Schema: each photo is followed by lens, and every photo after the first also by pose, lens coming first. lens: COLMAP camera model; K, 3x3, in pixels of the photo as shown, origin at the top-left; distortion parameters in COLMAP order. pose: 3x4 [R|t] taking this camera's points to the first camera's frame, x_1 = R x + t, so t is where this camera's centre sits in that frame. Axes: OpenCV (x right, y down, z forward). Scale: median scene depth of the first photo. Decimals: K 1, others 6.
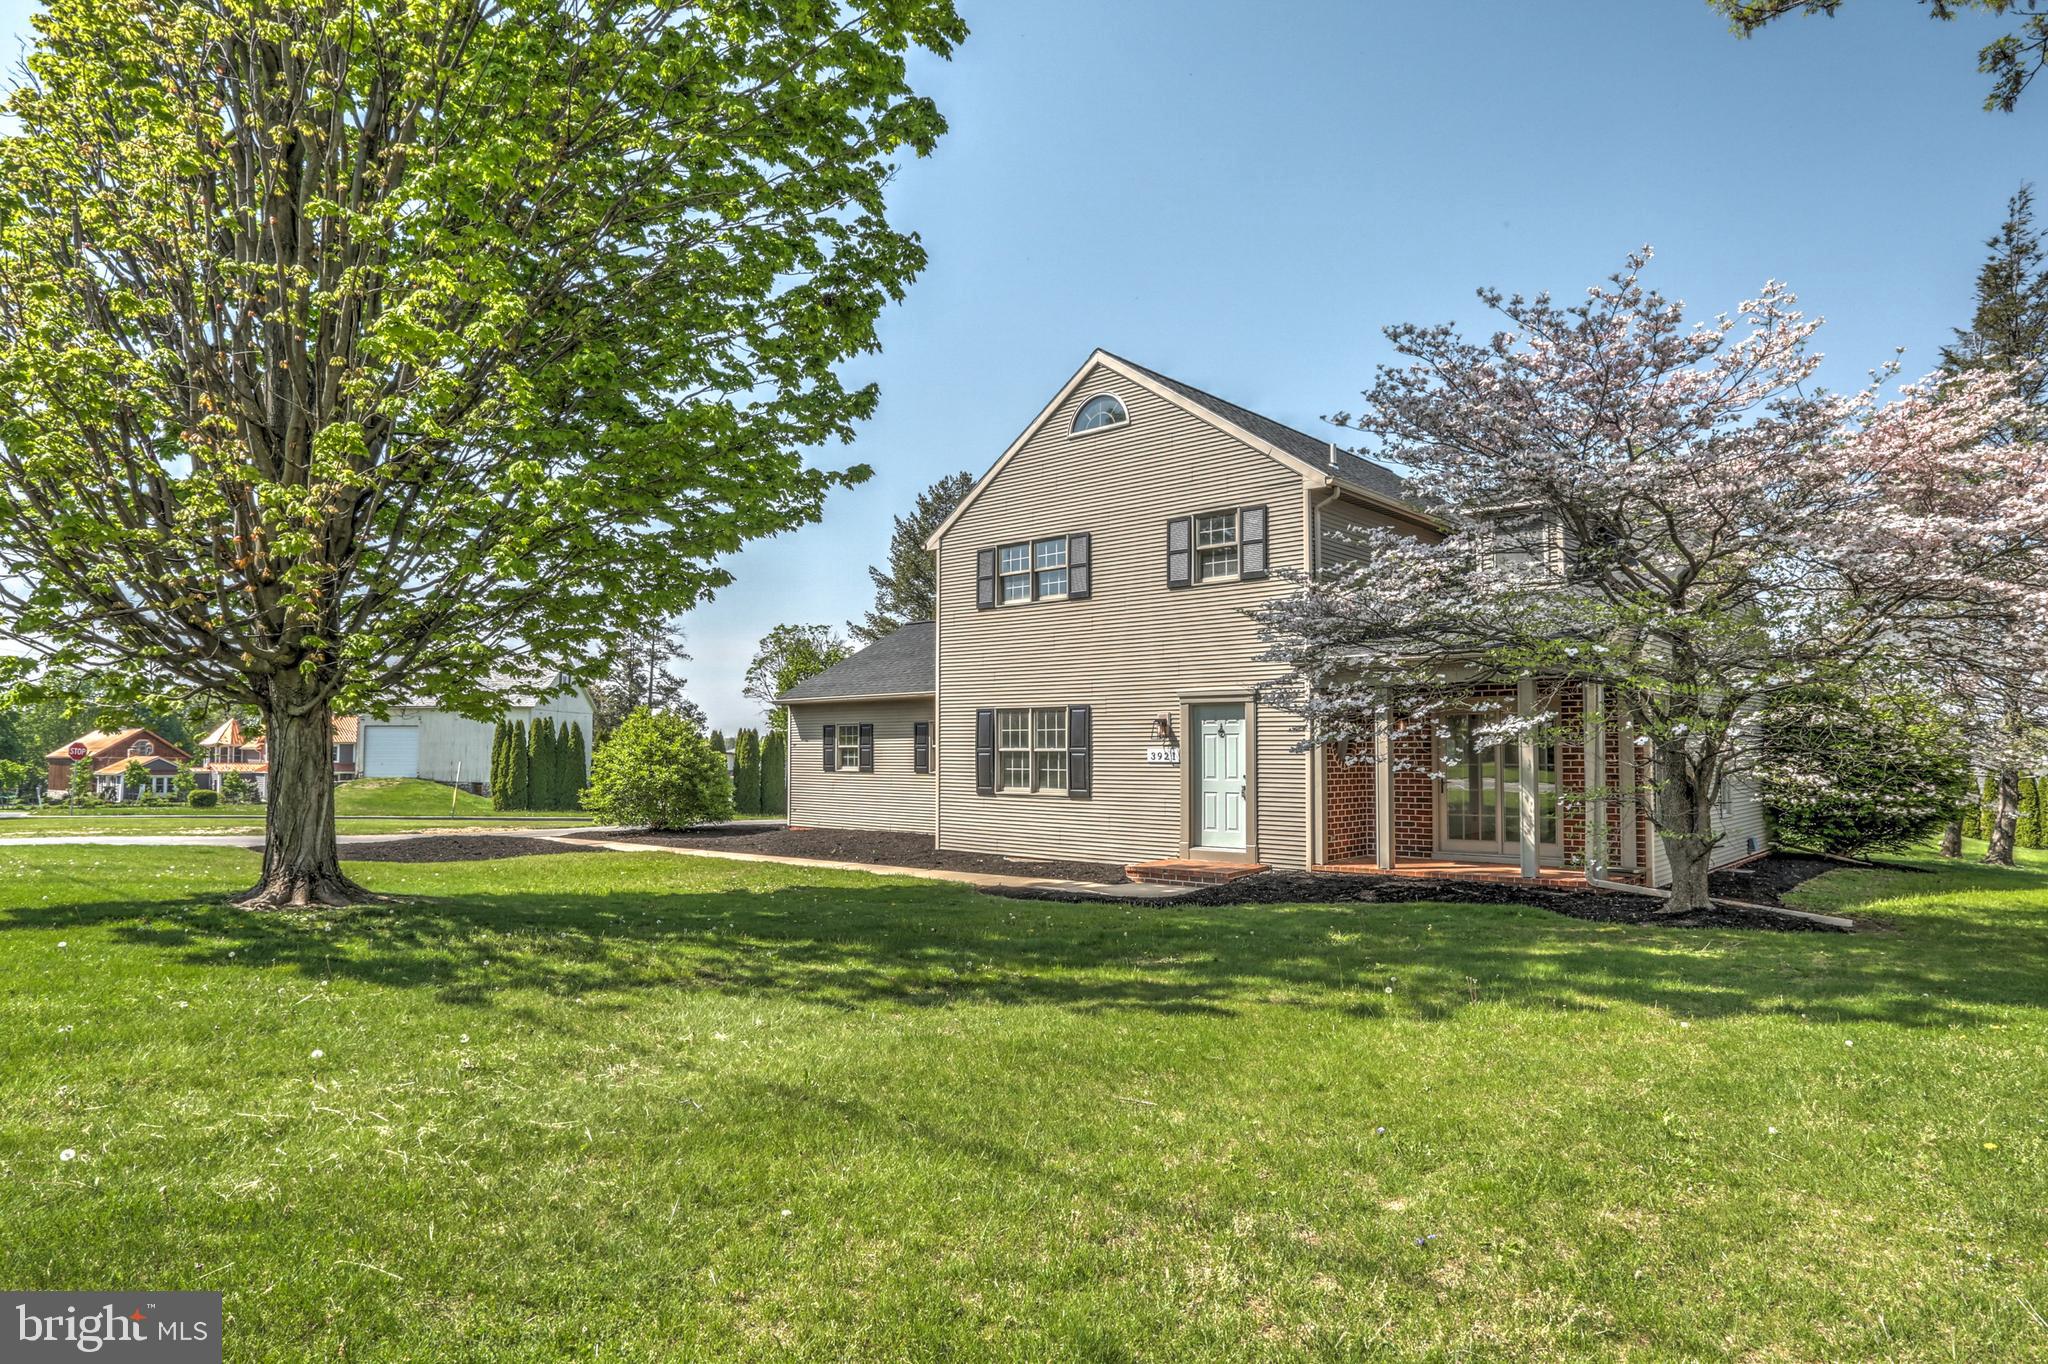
lens RADIAL K [[1171.7, 0, 1014.5], [0, 1171.7, 709.3], [0, 0, 1]] dist [-0.081417, 0.000028]
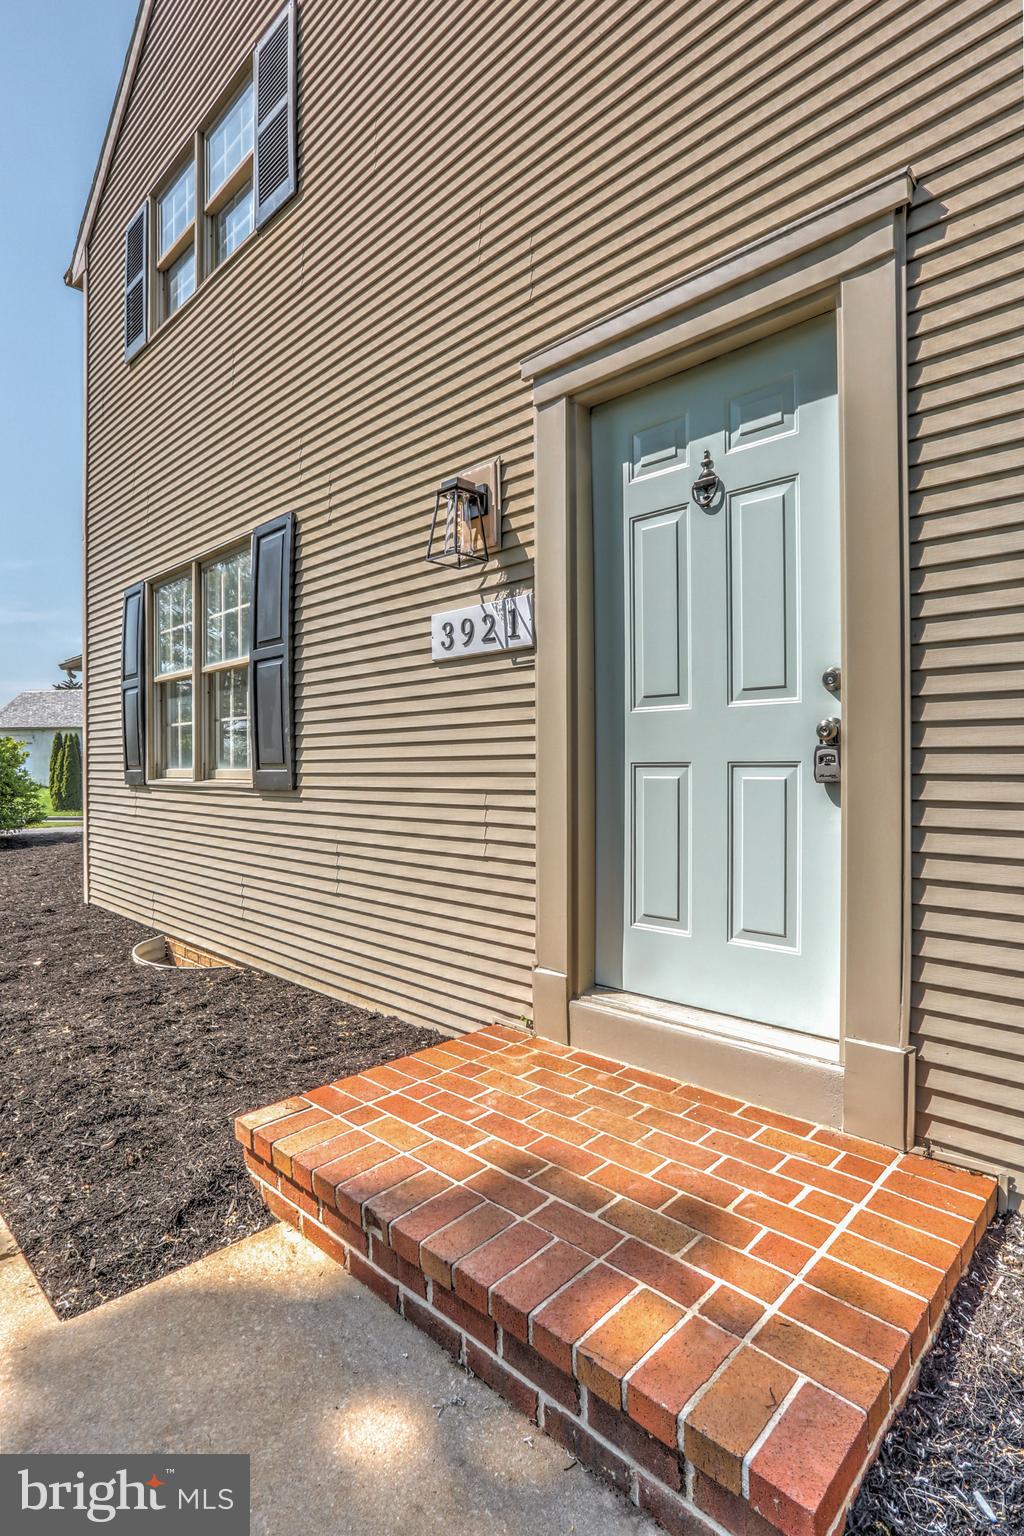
lens RADIAL K [[773.4, 0, 512.0], [0, 773.4, 768.0], [0, 0, 1]] dist [-0.055063, 0.039526]
pose [[0.999576, -0.004623, -0.028763, 0.130872], [0.005680, 0.999307, 0.036777, 0.060551], [0.028573, -0.036924, 0.998909, 0.775806]]
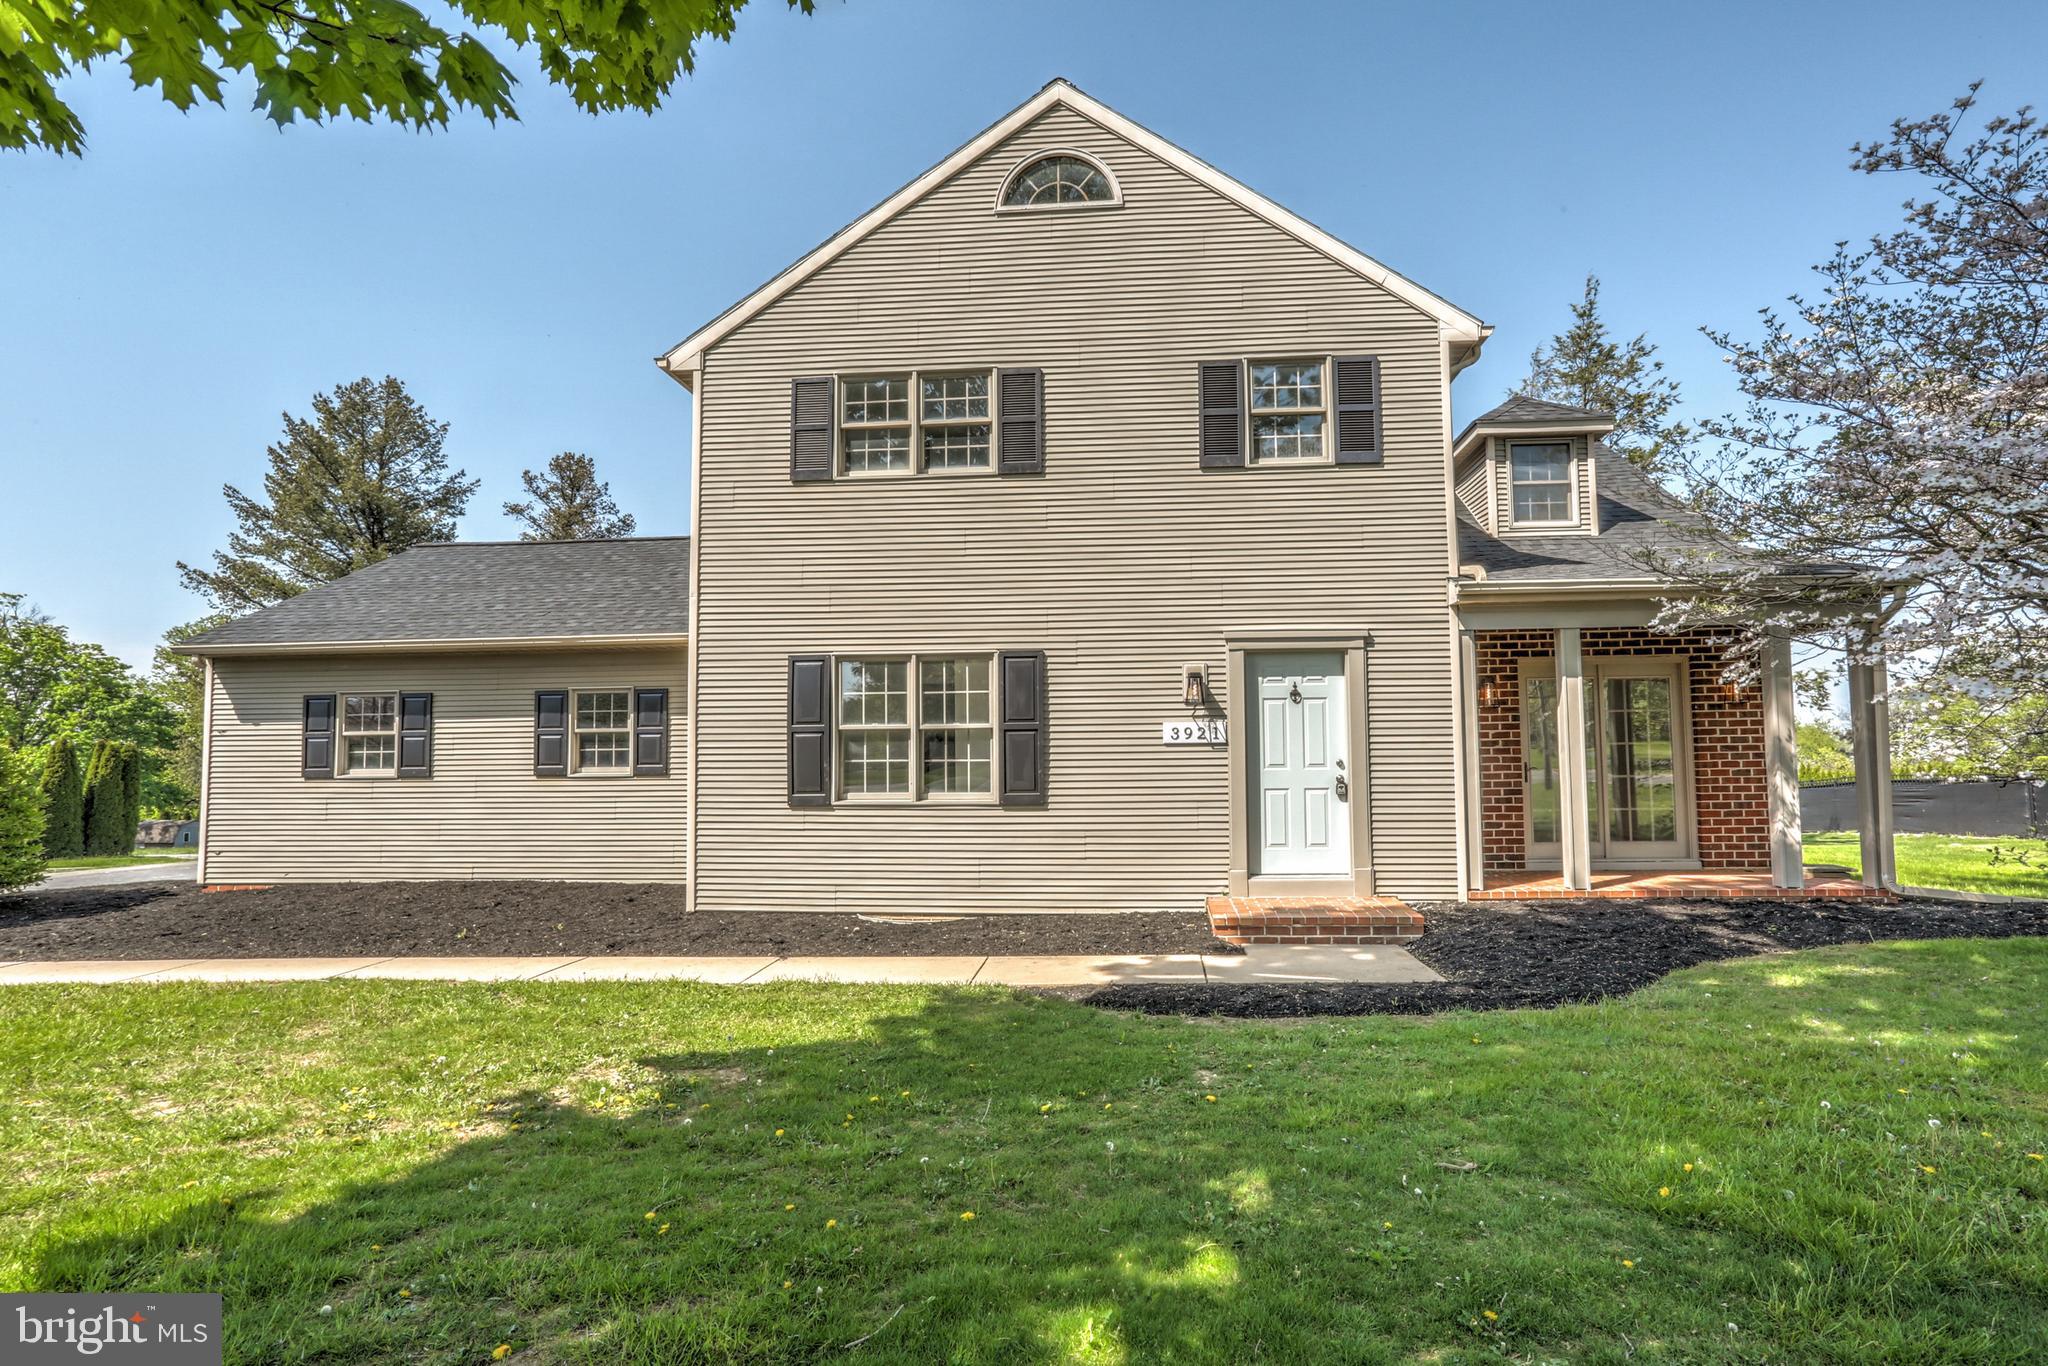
lens RADIAL K [[1031.2, 0, 987.7], [0, 1031.2, 714.2], [0, 0, 1]] dist [-0.055063, 0.039526]
pose [[0.797800, 0.022453, 0.602504, -0.273769], [-0.012255, 0.999704, -0.021029, 0.040063], [-0.602798, 0.009393, 0.797839, 0.590919]]
